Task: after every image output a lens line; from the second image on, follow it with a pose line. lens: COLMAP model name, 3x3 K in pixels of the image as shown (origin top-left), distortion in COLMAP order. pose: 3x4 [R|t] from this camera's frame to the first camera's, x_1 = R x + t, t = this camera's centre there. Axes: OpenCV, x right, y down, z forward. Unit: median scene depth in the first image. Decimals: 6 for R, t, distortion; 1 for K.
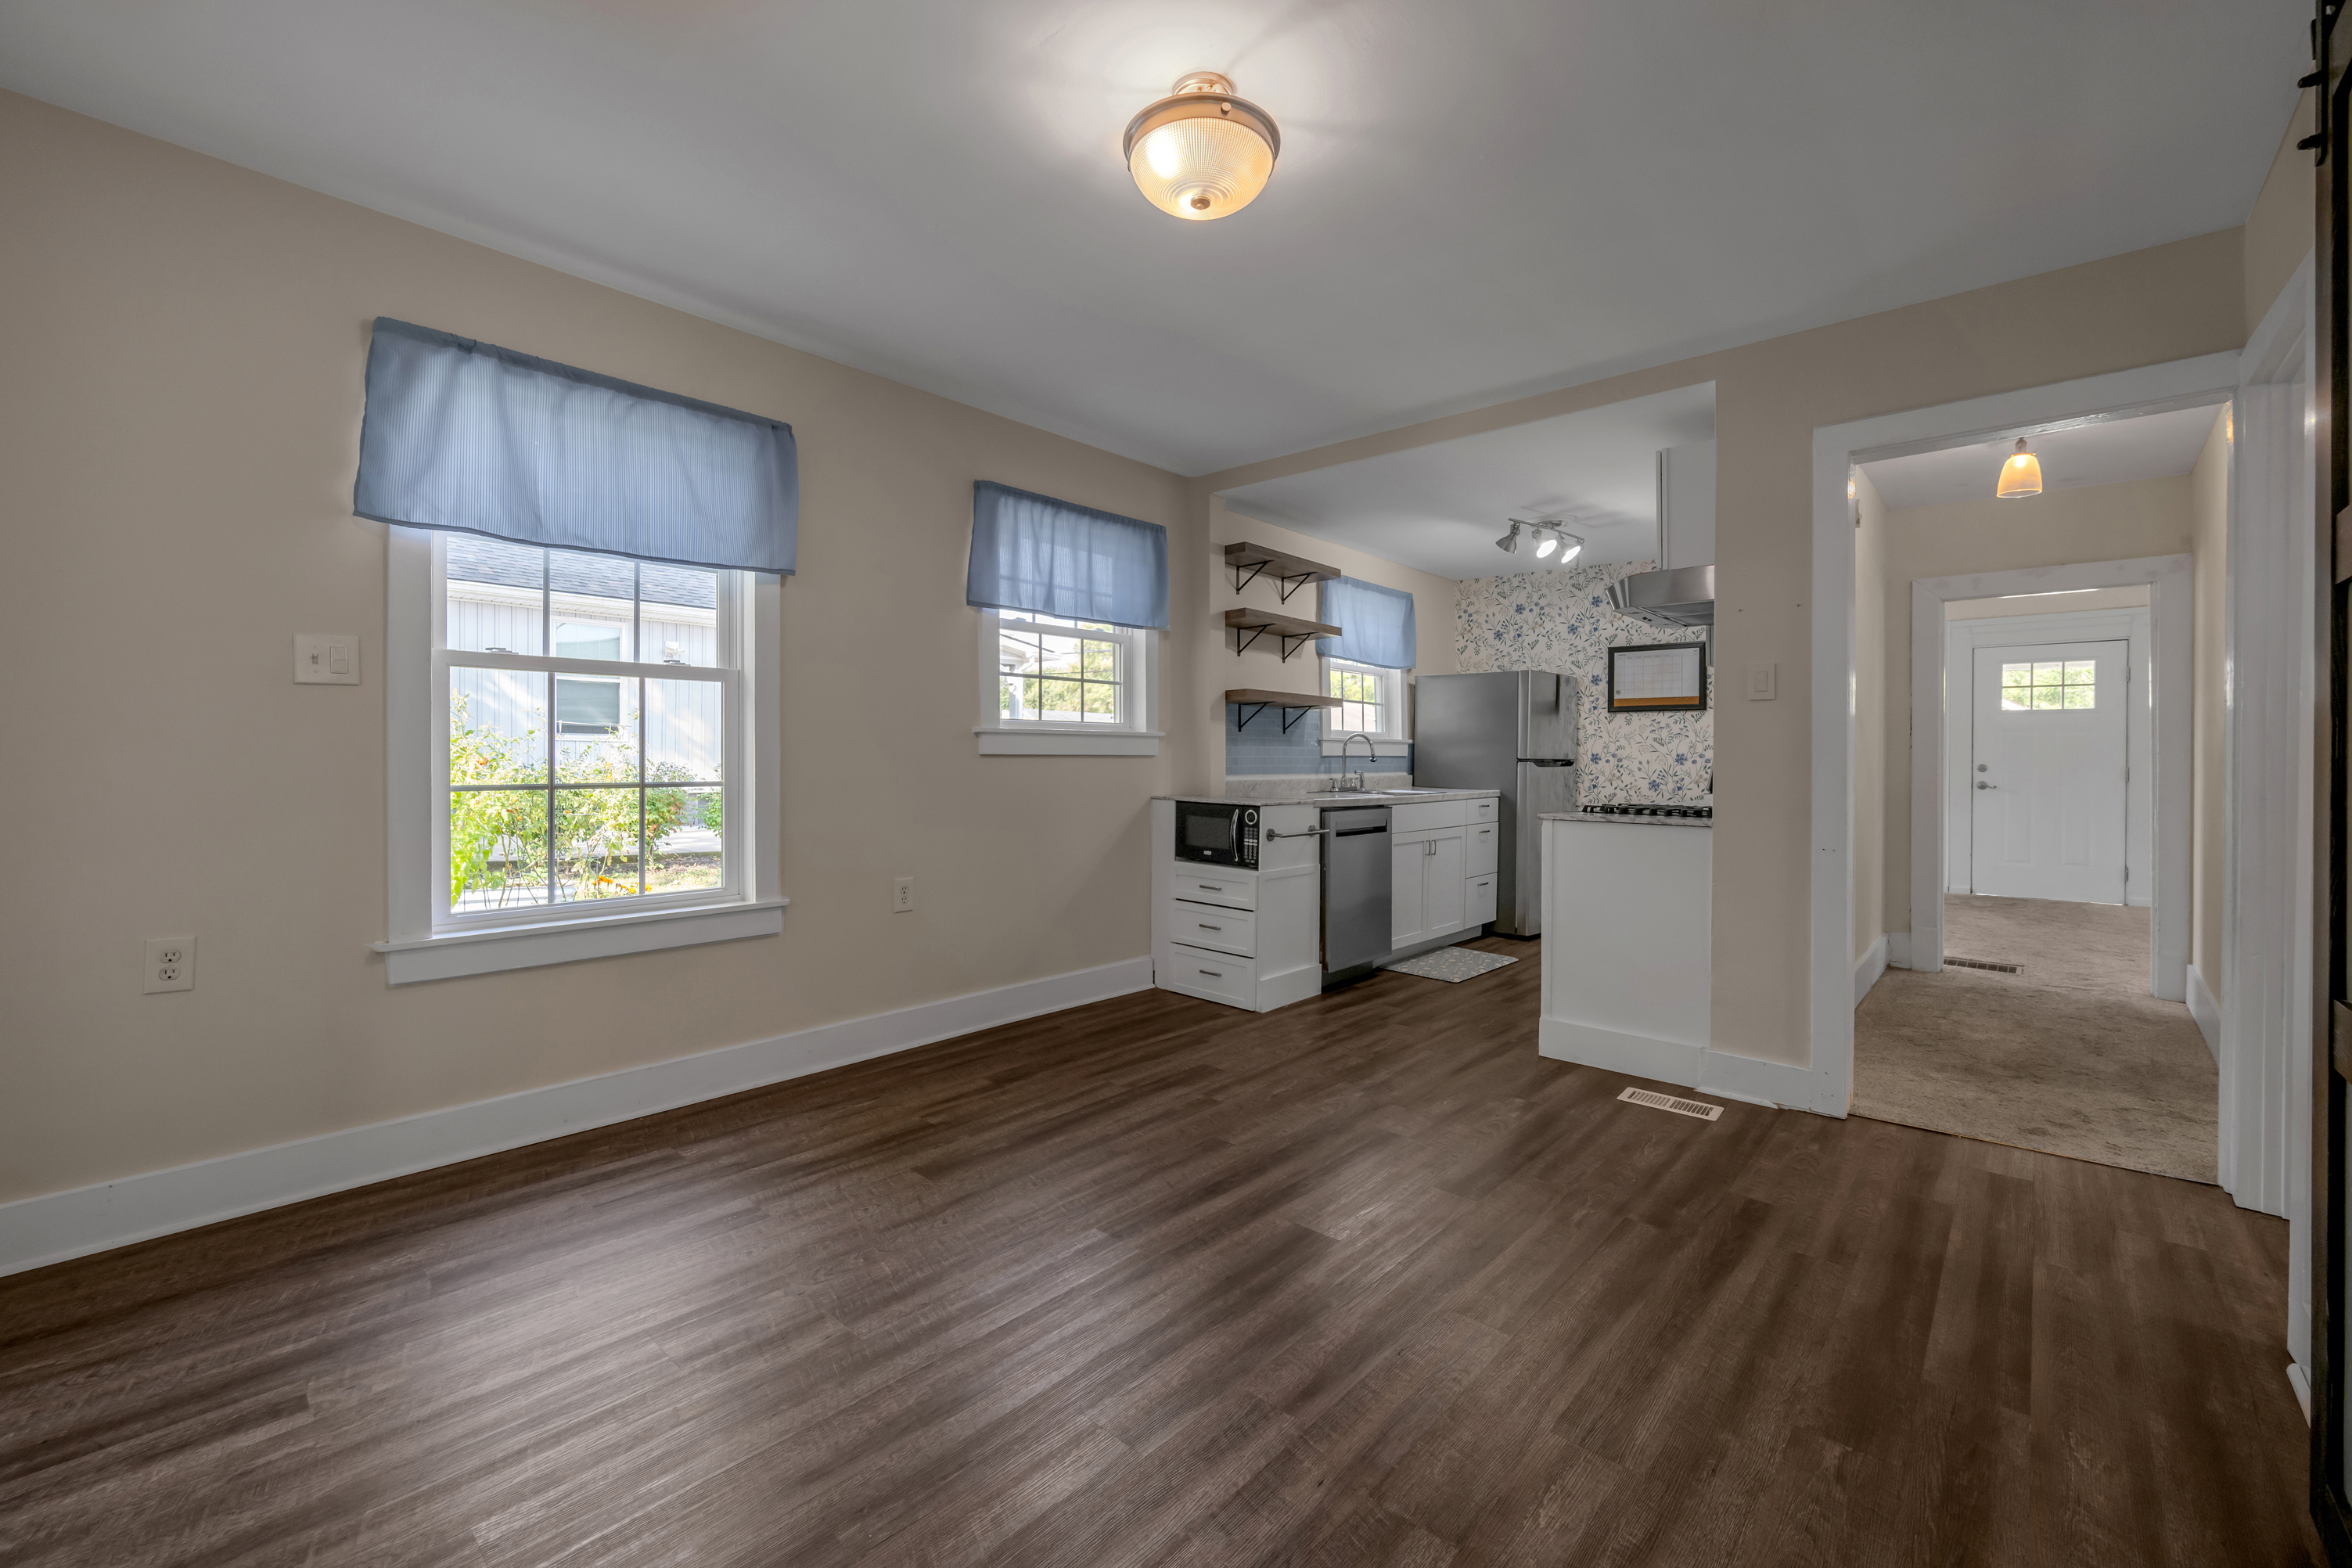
lens RADIAL K [[961.2, 0, 1176.0], [0, 961.2, 784.0], [0, 0, 1]] dist [-0.003029, -0.000141]
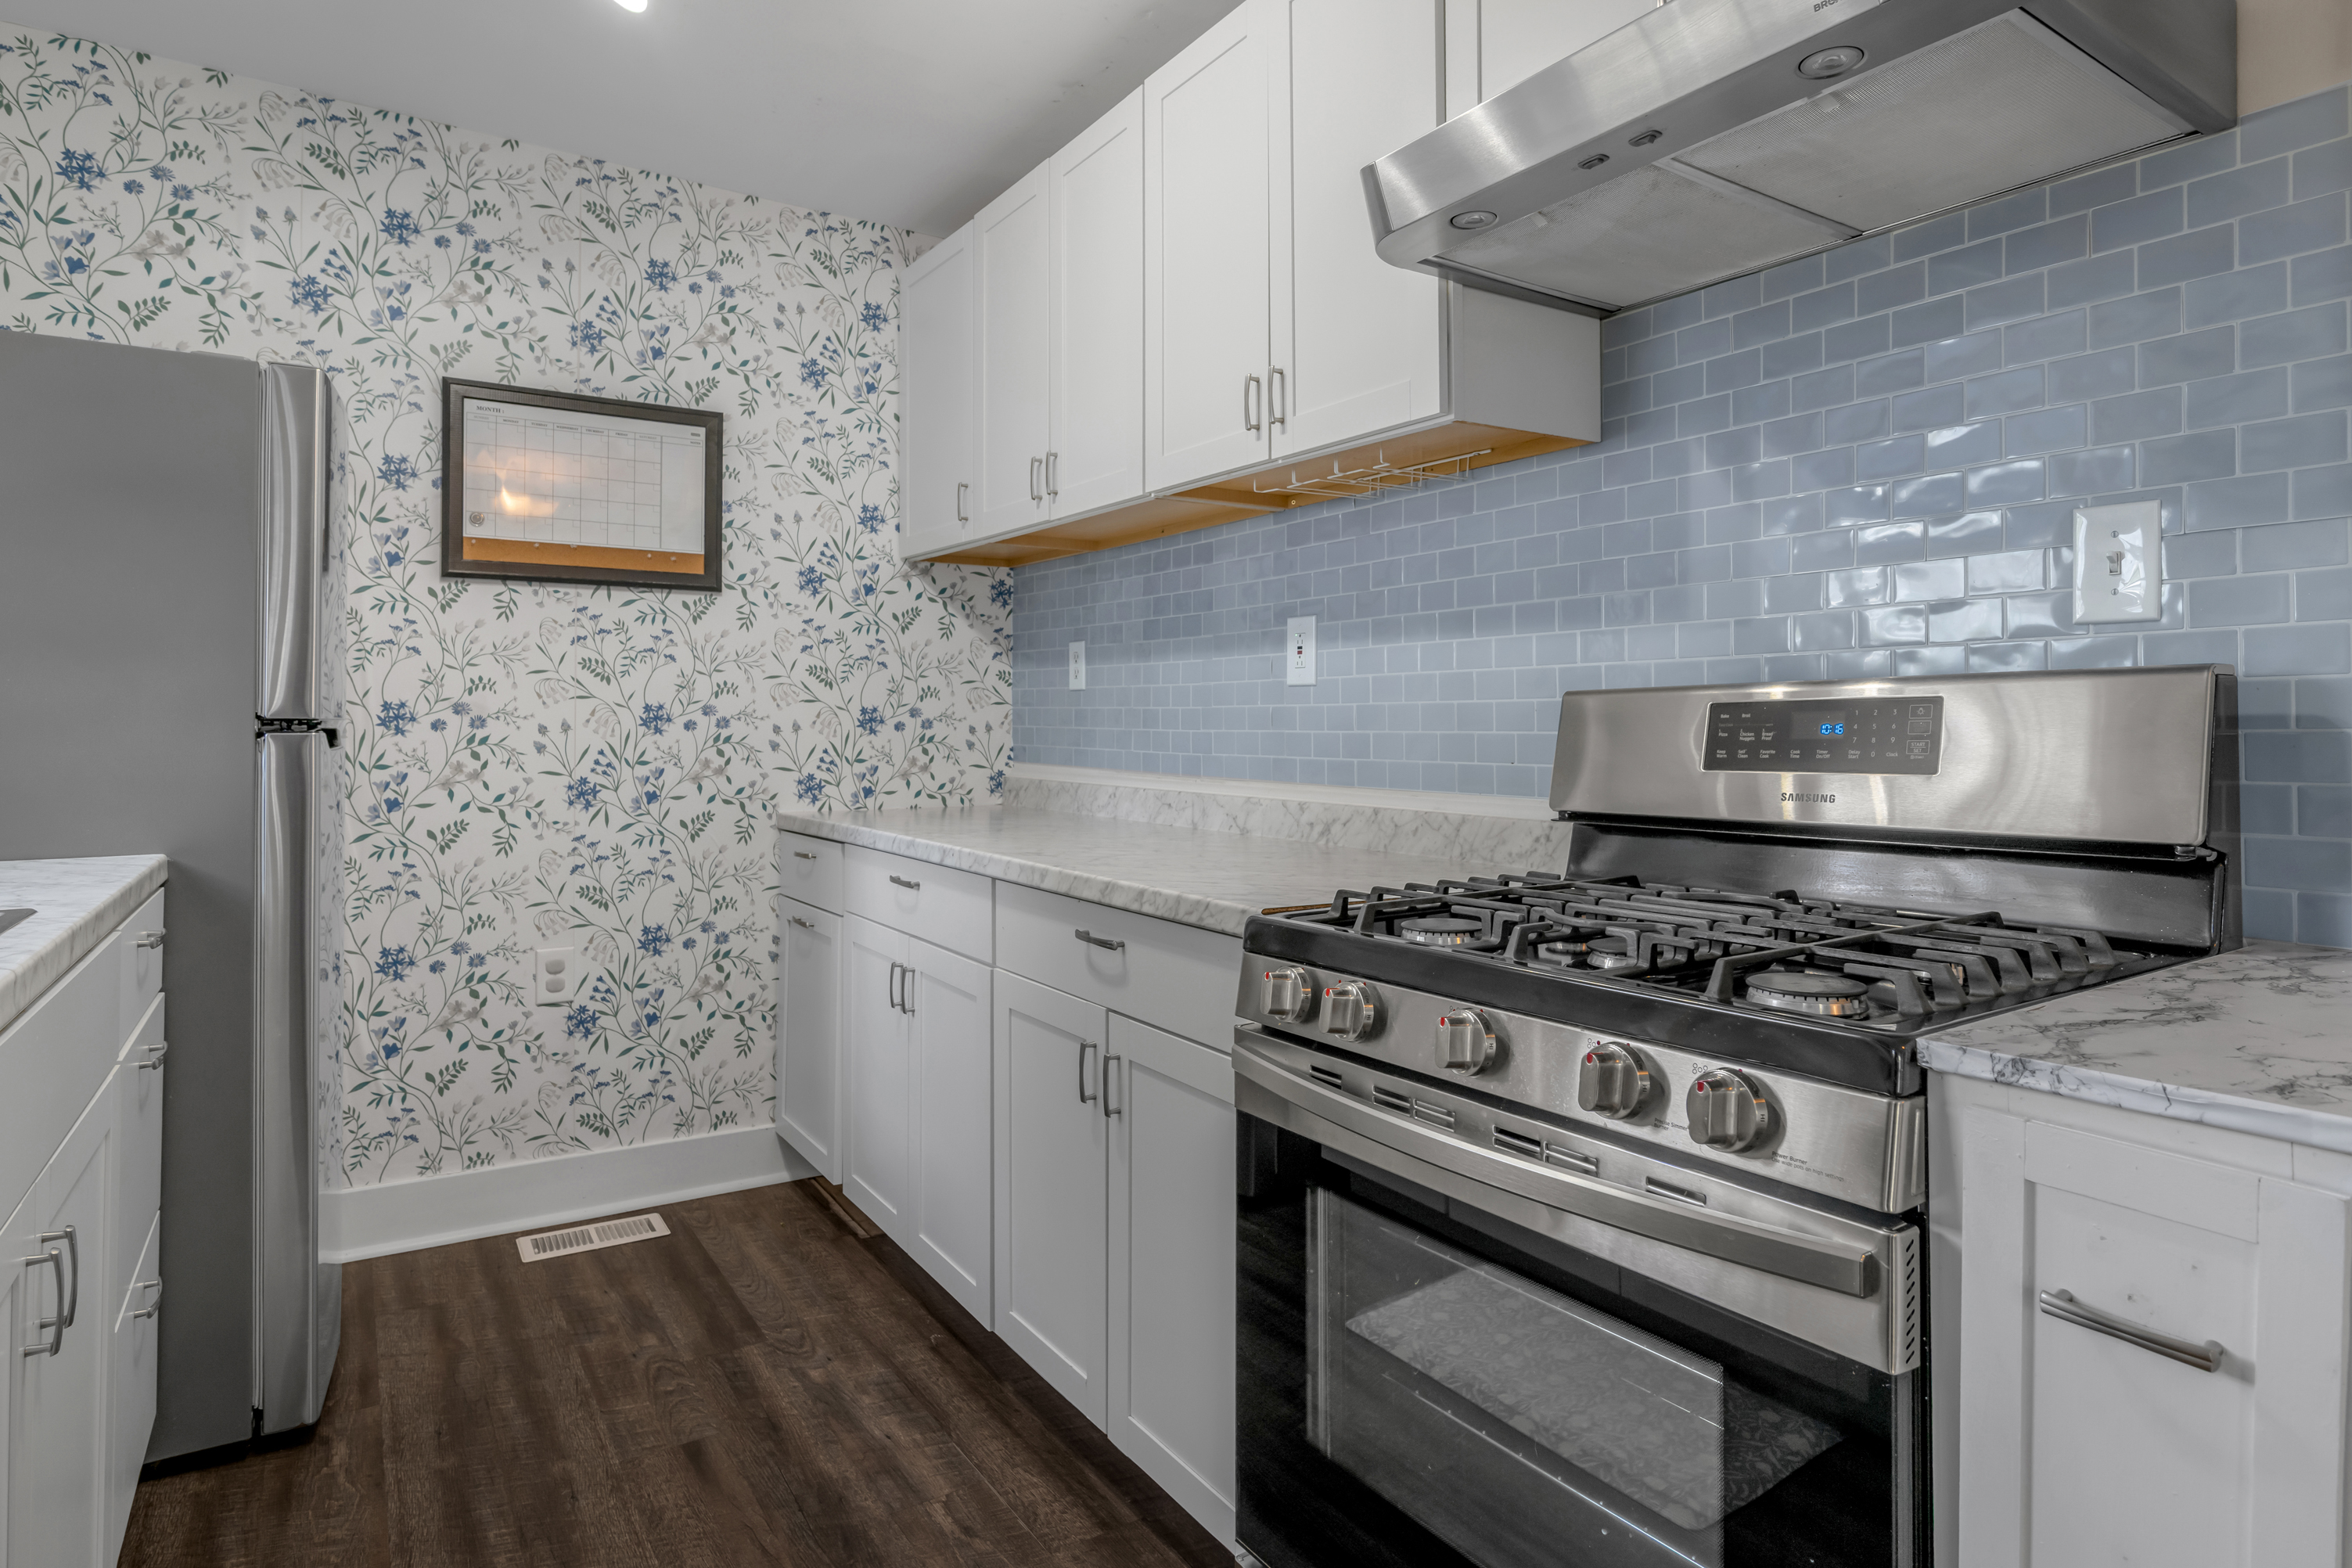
lens RADIAL K [[1269.7, 0, 1200.1], [0, 1269.7, 775.7], [0, 0, 1]] dist [-0.009063, 0.000919]
pose [[0.249778, -0.046710, 0.967176, 0.147978], [0.026966, 0.998784, 0.041273, -0.027347], [-0.967927, 0.015771, 0.250734, 0.997051]]
